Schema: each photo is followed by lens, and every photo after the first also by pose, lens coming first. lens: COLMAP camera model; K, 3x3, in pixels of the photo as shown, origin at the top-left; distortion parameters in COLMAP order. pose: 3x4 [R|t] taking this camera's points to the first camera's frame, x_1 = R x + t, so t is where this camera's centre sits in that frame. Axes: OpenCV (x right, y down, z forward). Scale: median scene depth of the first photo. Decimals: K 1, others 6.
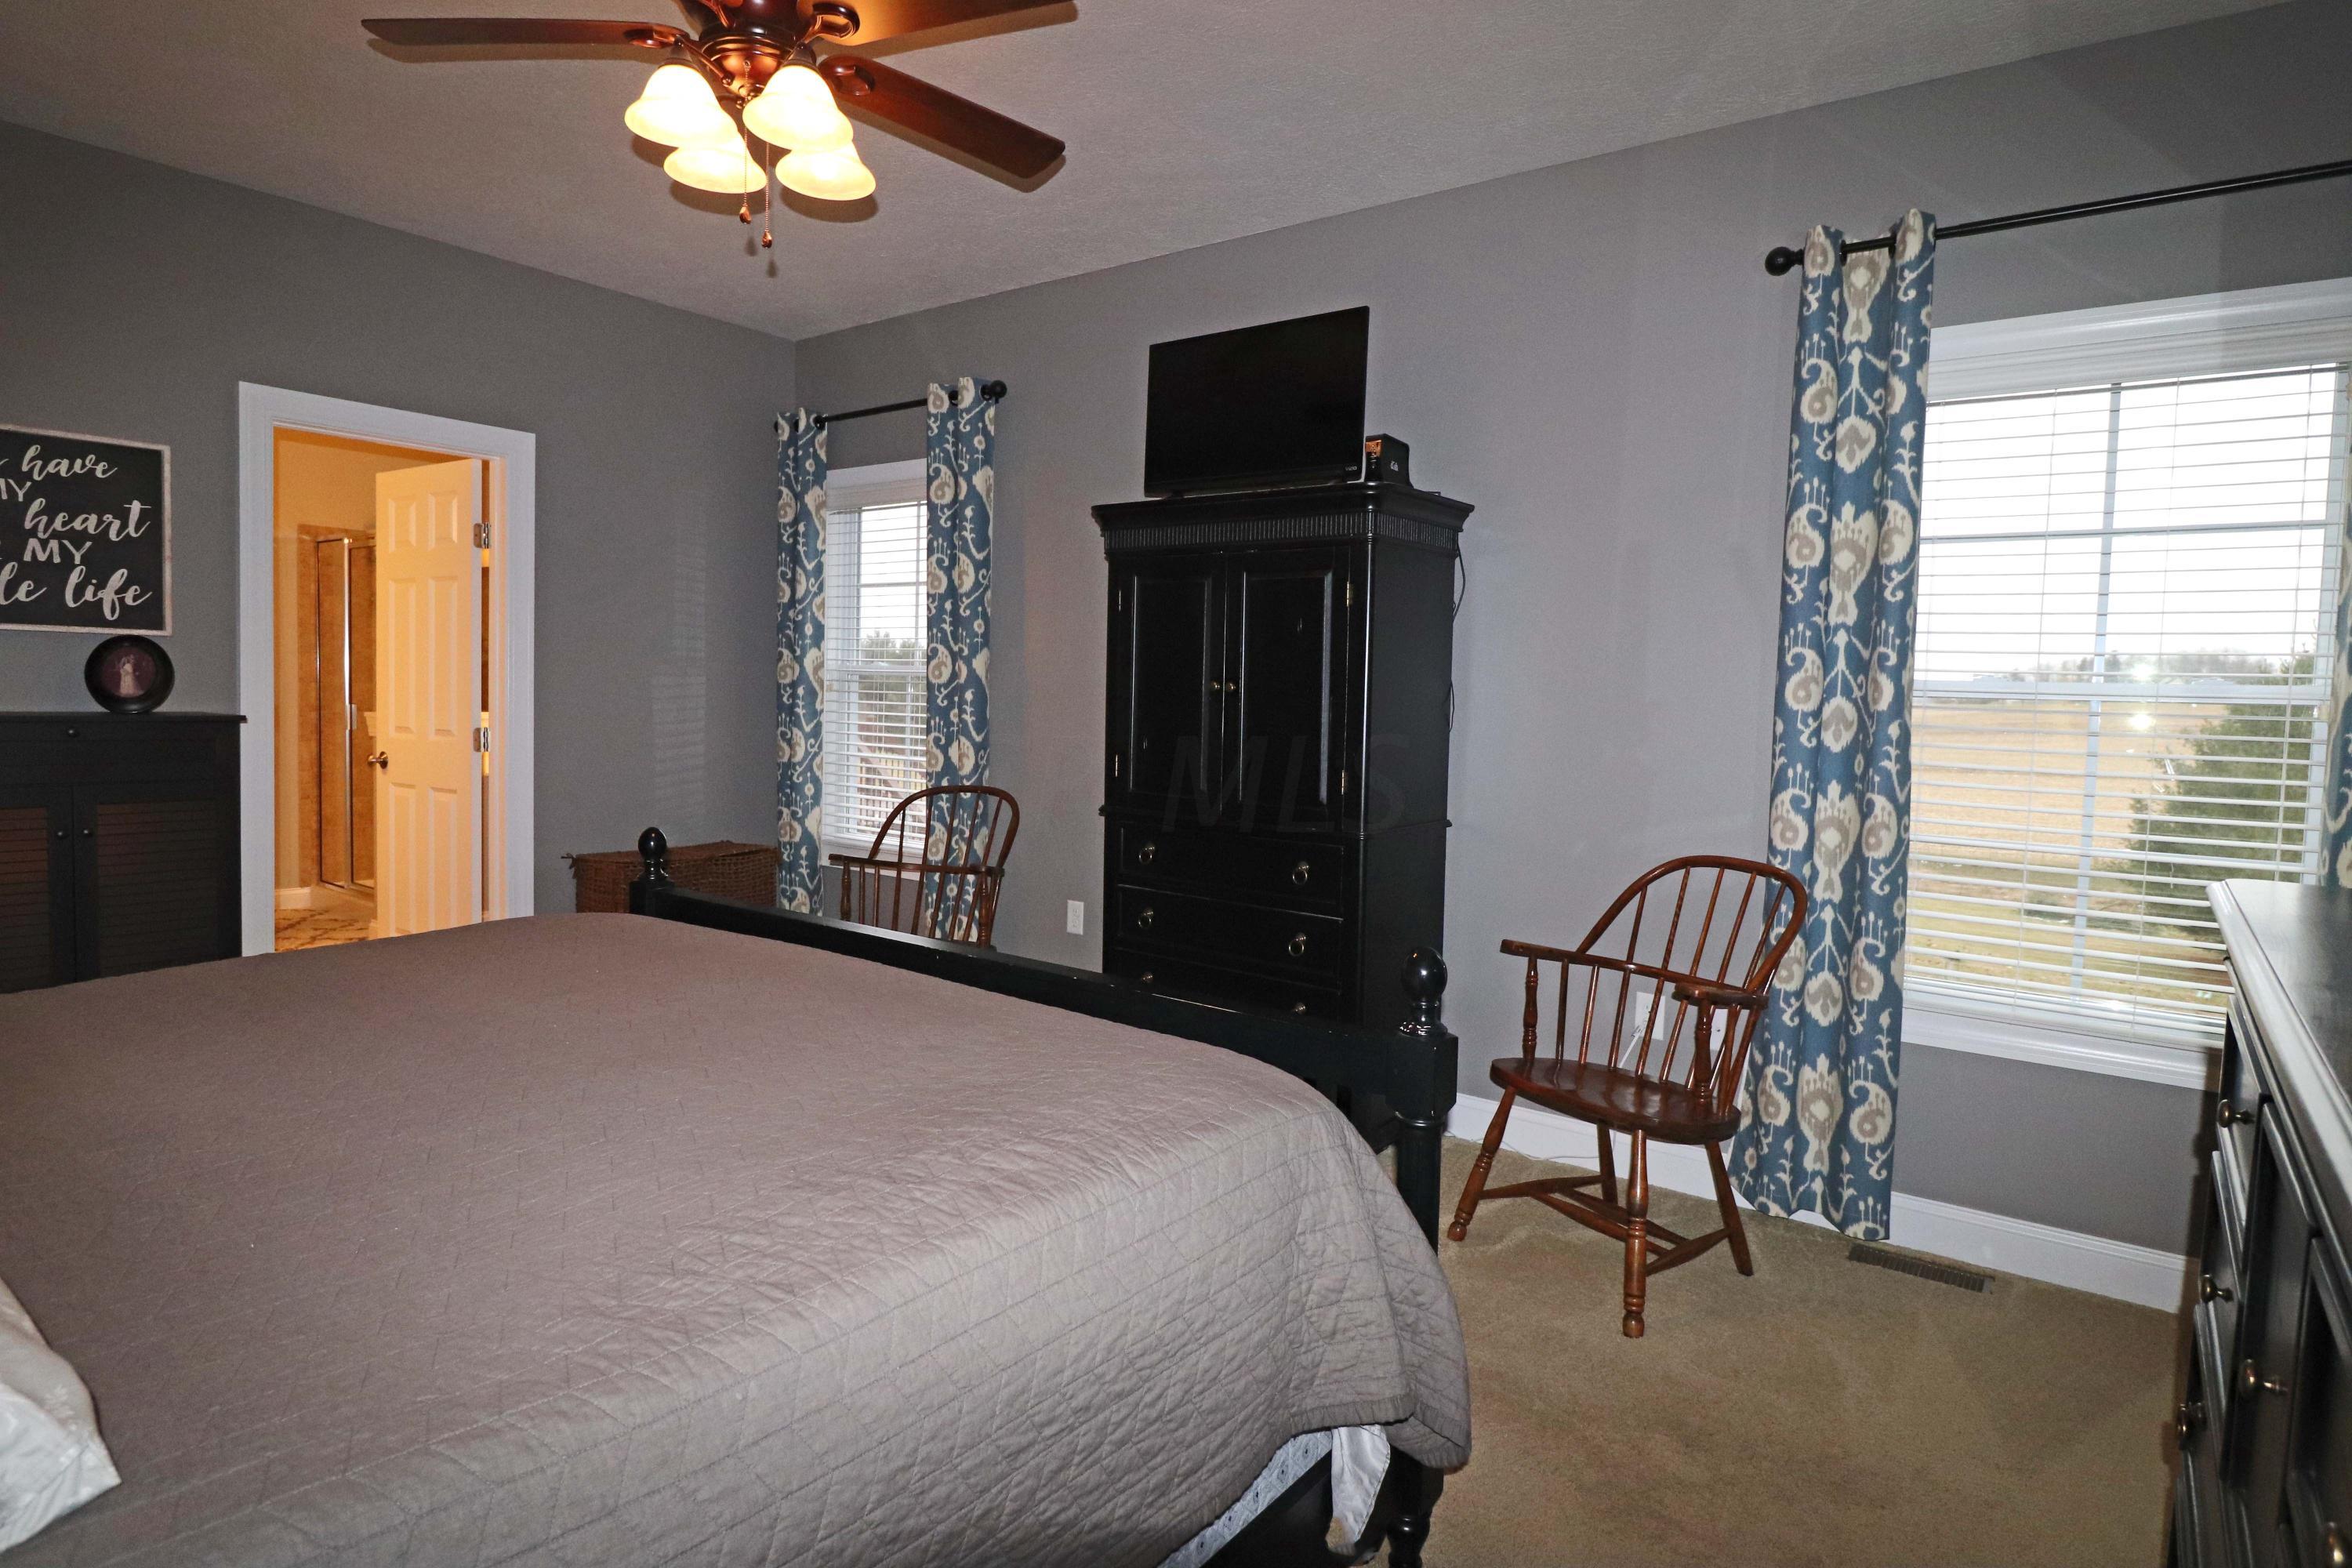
lens RADIAL K [[1262.1, 0, 1178.9], [0, 1262.1, 767.7], [0, 0, 1]] dist [-0.005985, -0.007266]
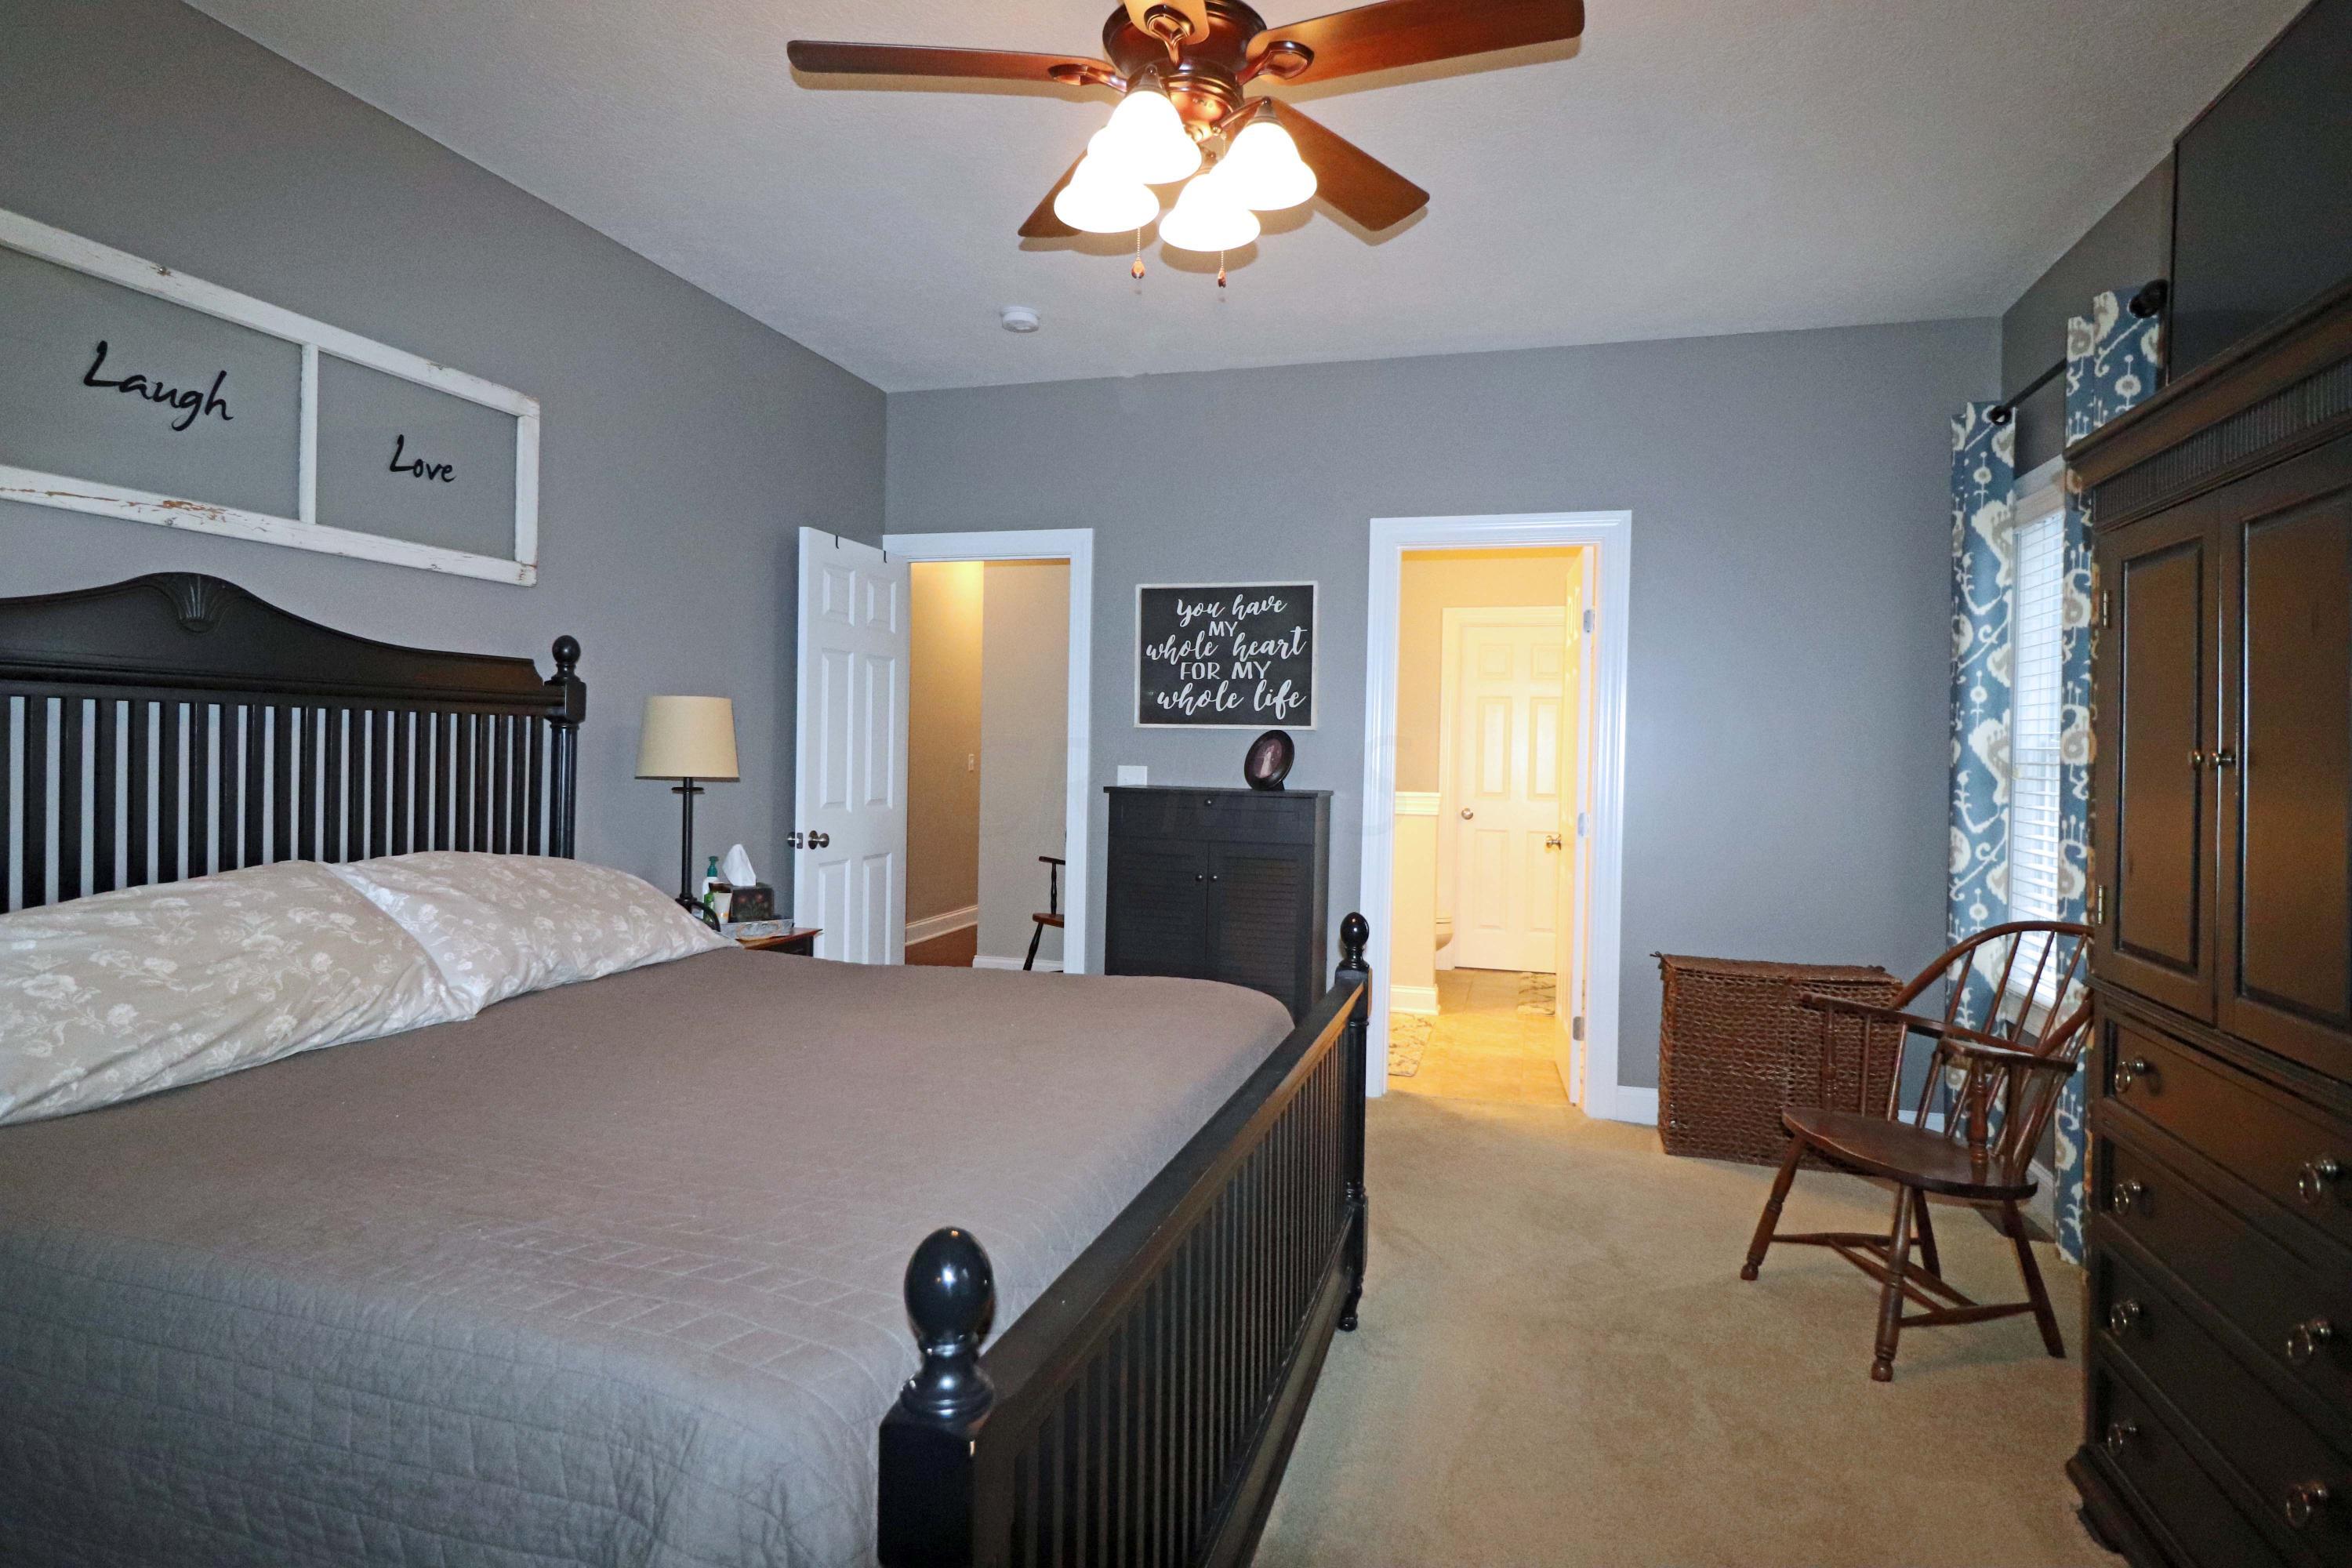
lens RADIAL K [[1262.1, 0, 1171.4], [0, 1262.1, 771.3], [0, 0, 1]] dist [-0.005985, -0.007266]
pose [[0.339337, -0.004333, -0.940655, 0.329376], [-0.065272, 0.997471, -0.028141, -0.018037], [0.938398, 0.070948, 0.338195, 0.423050]]
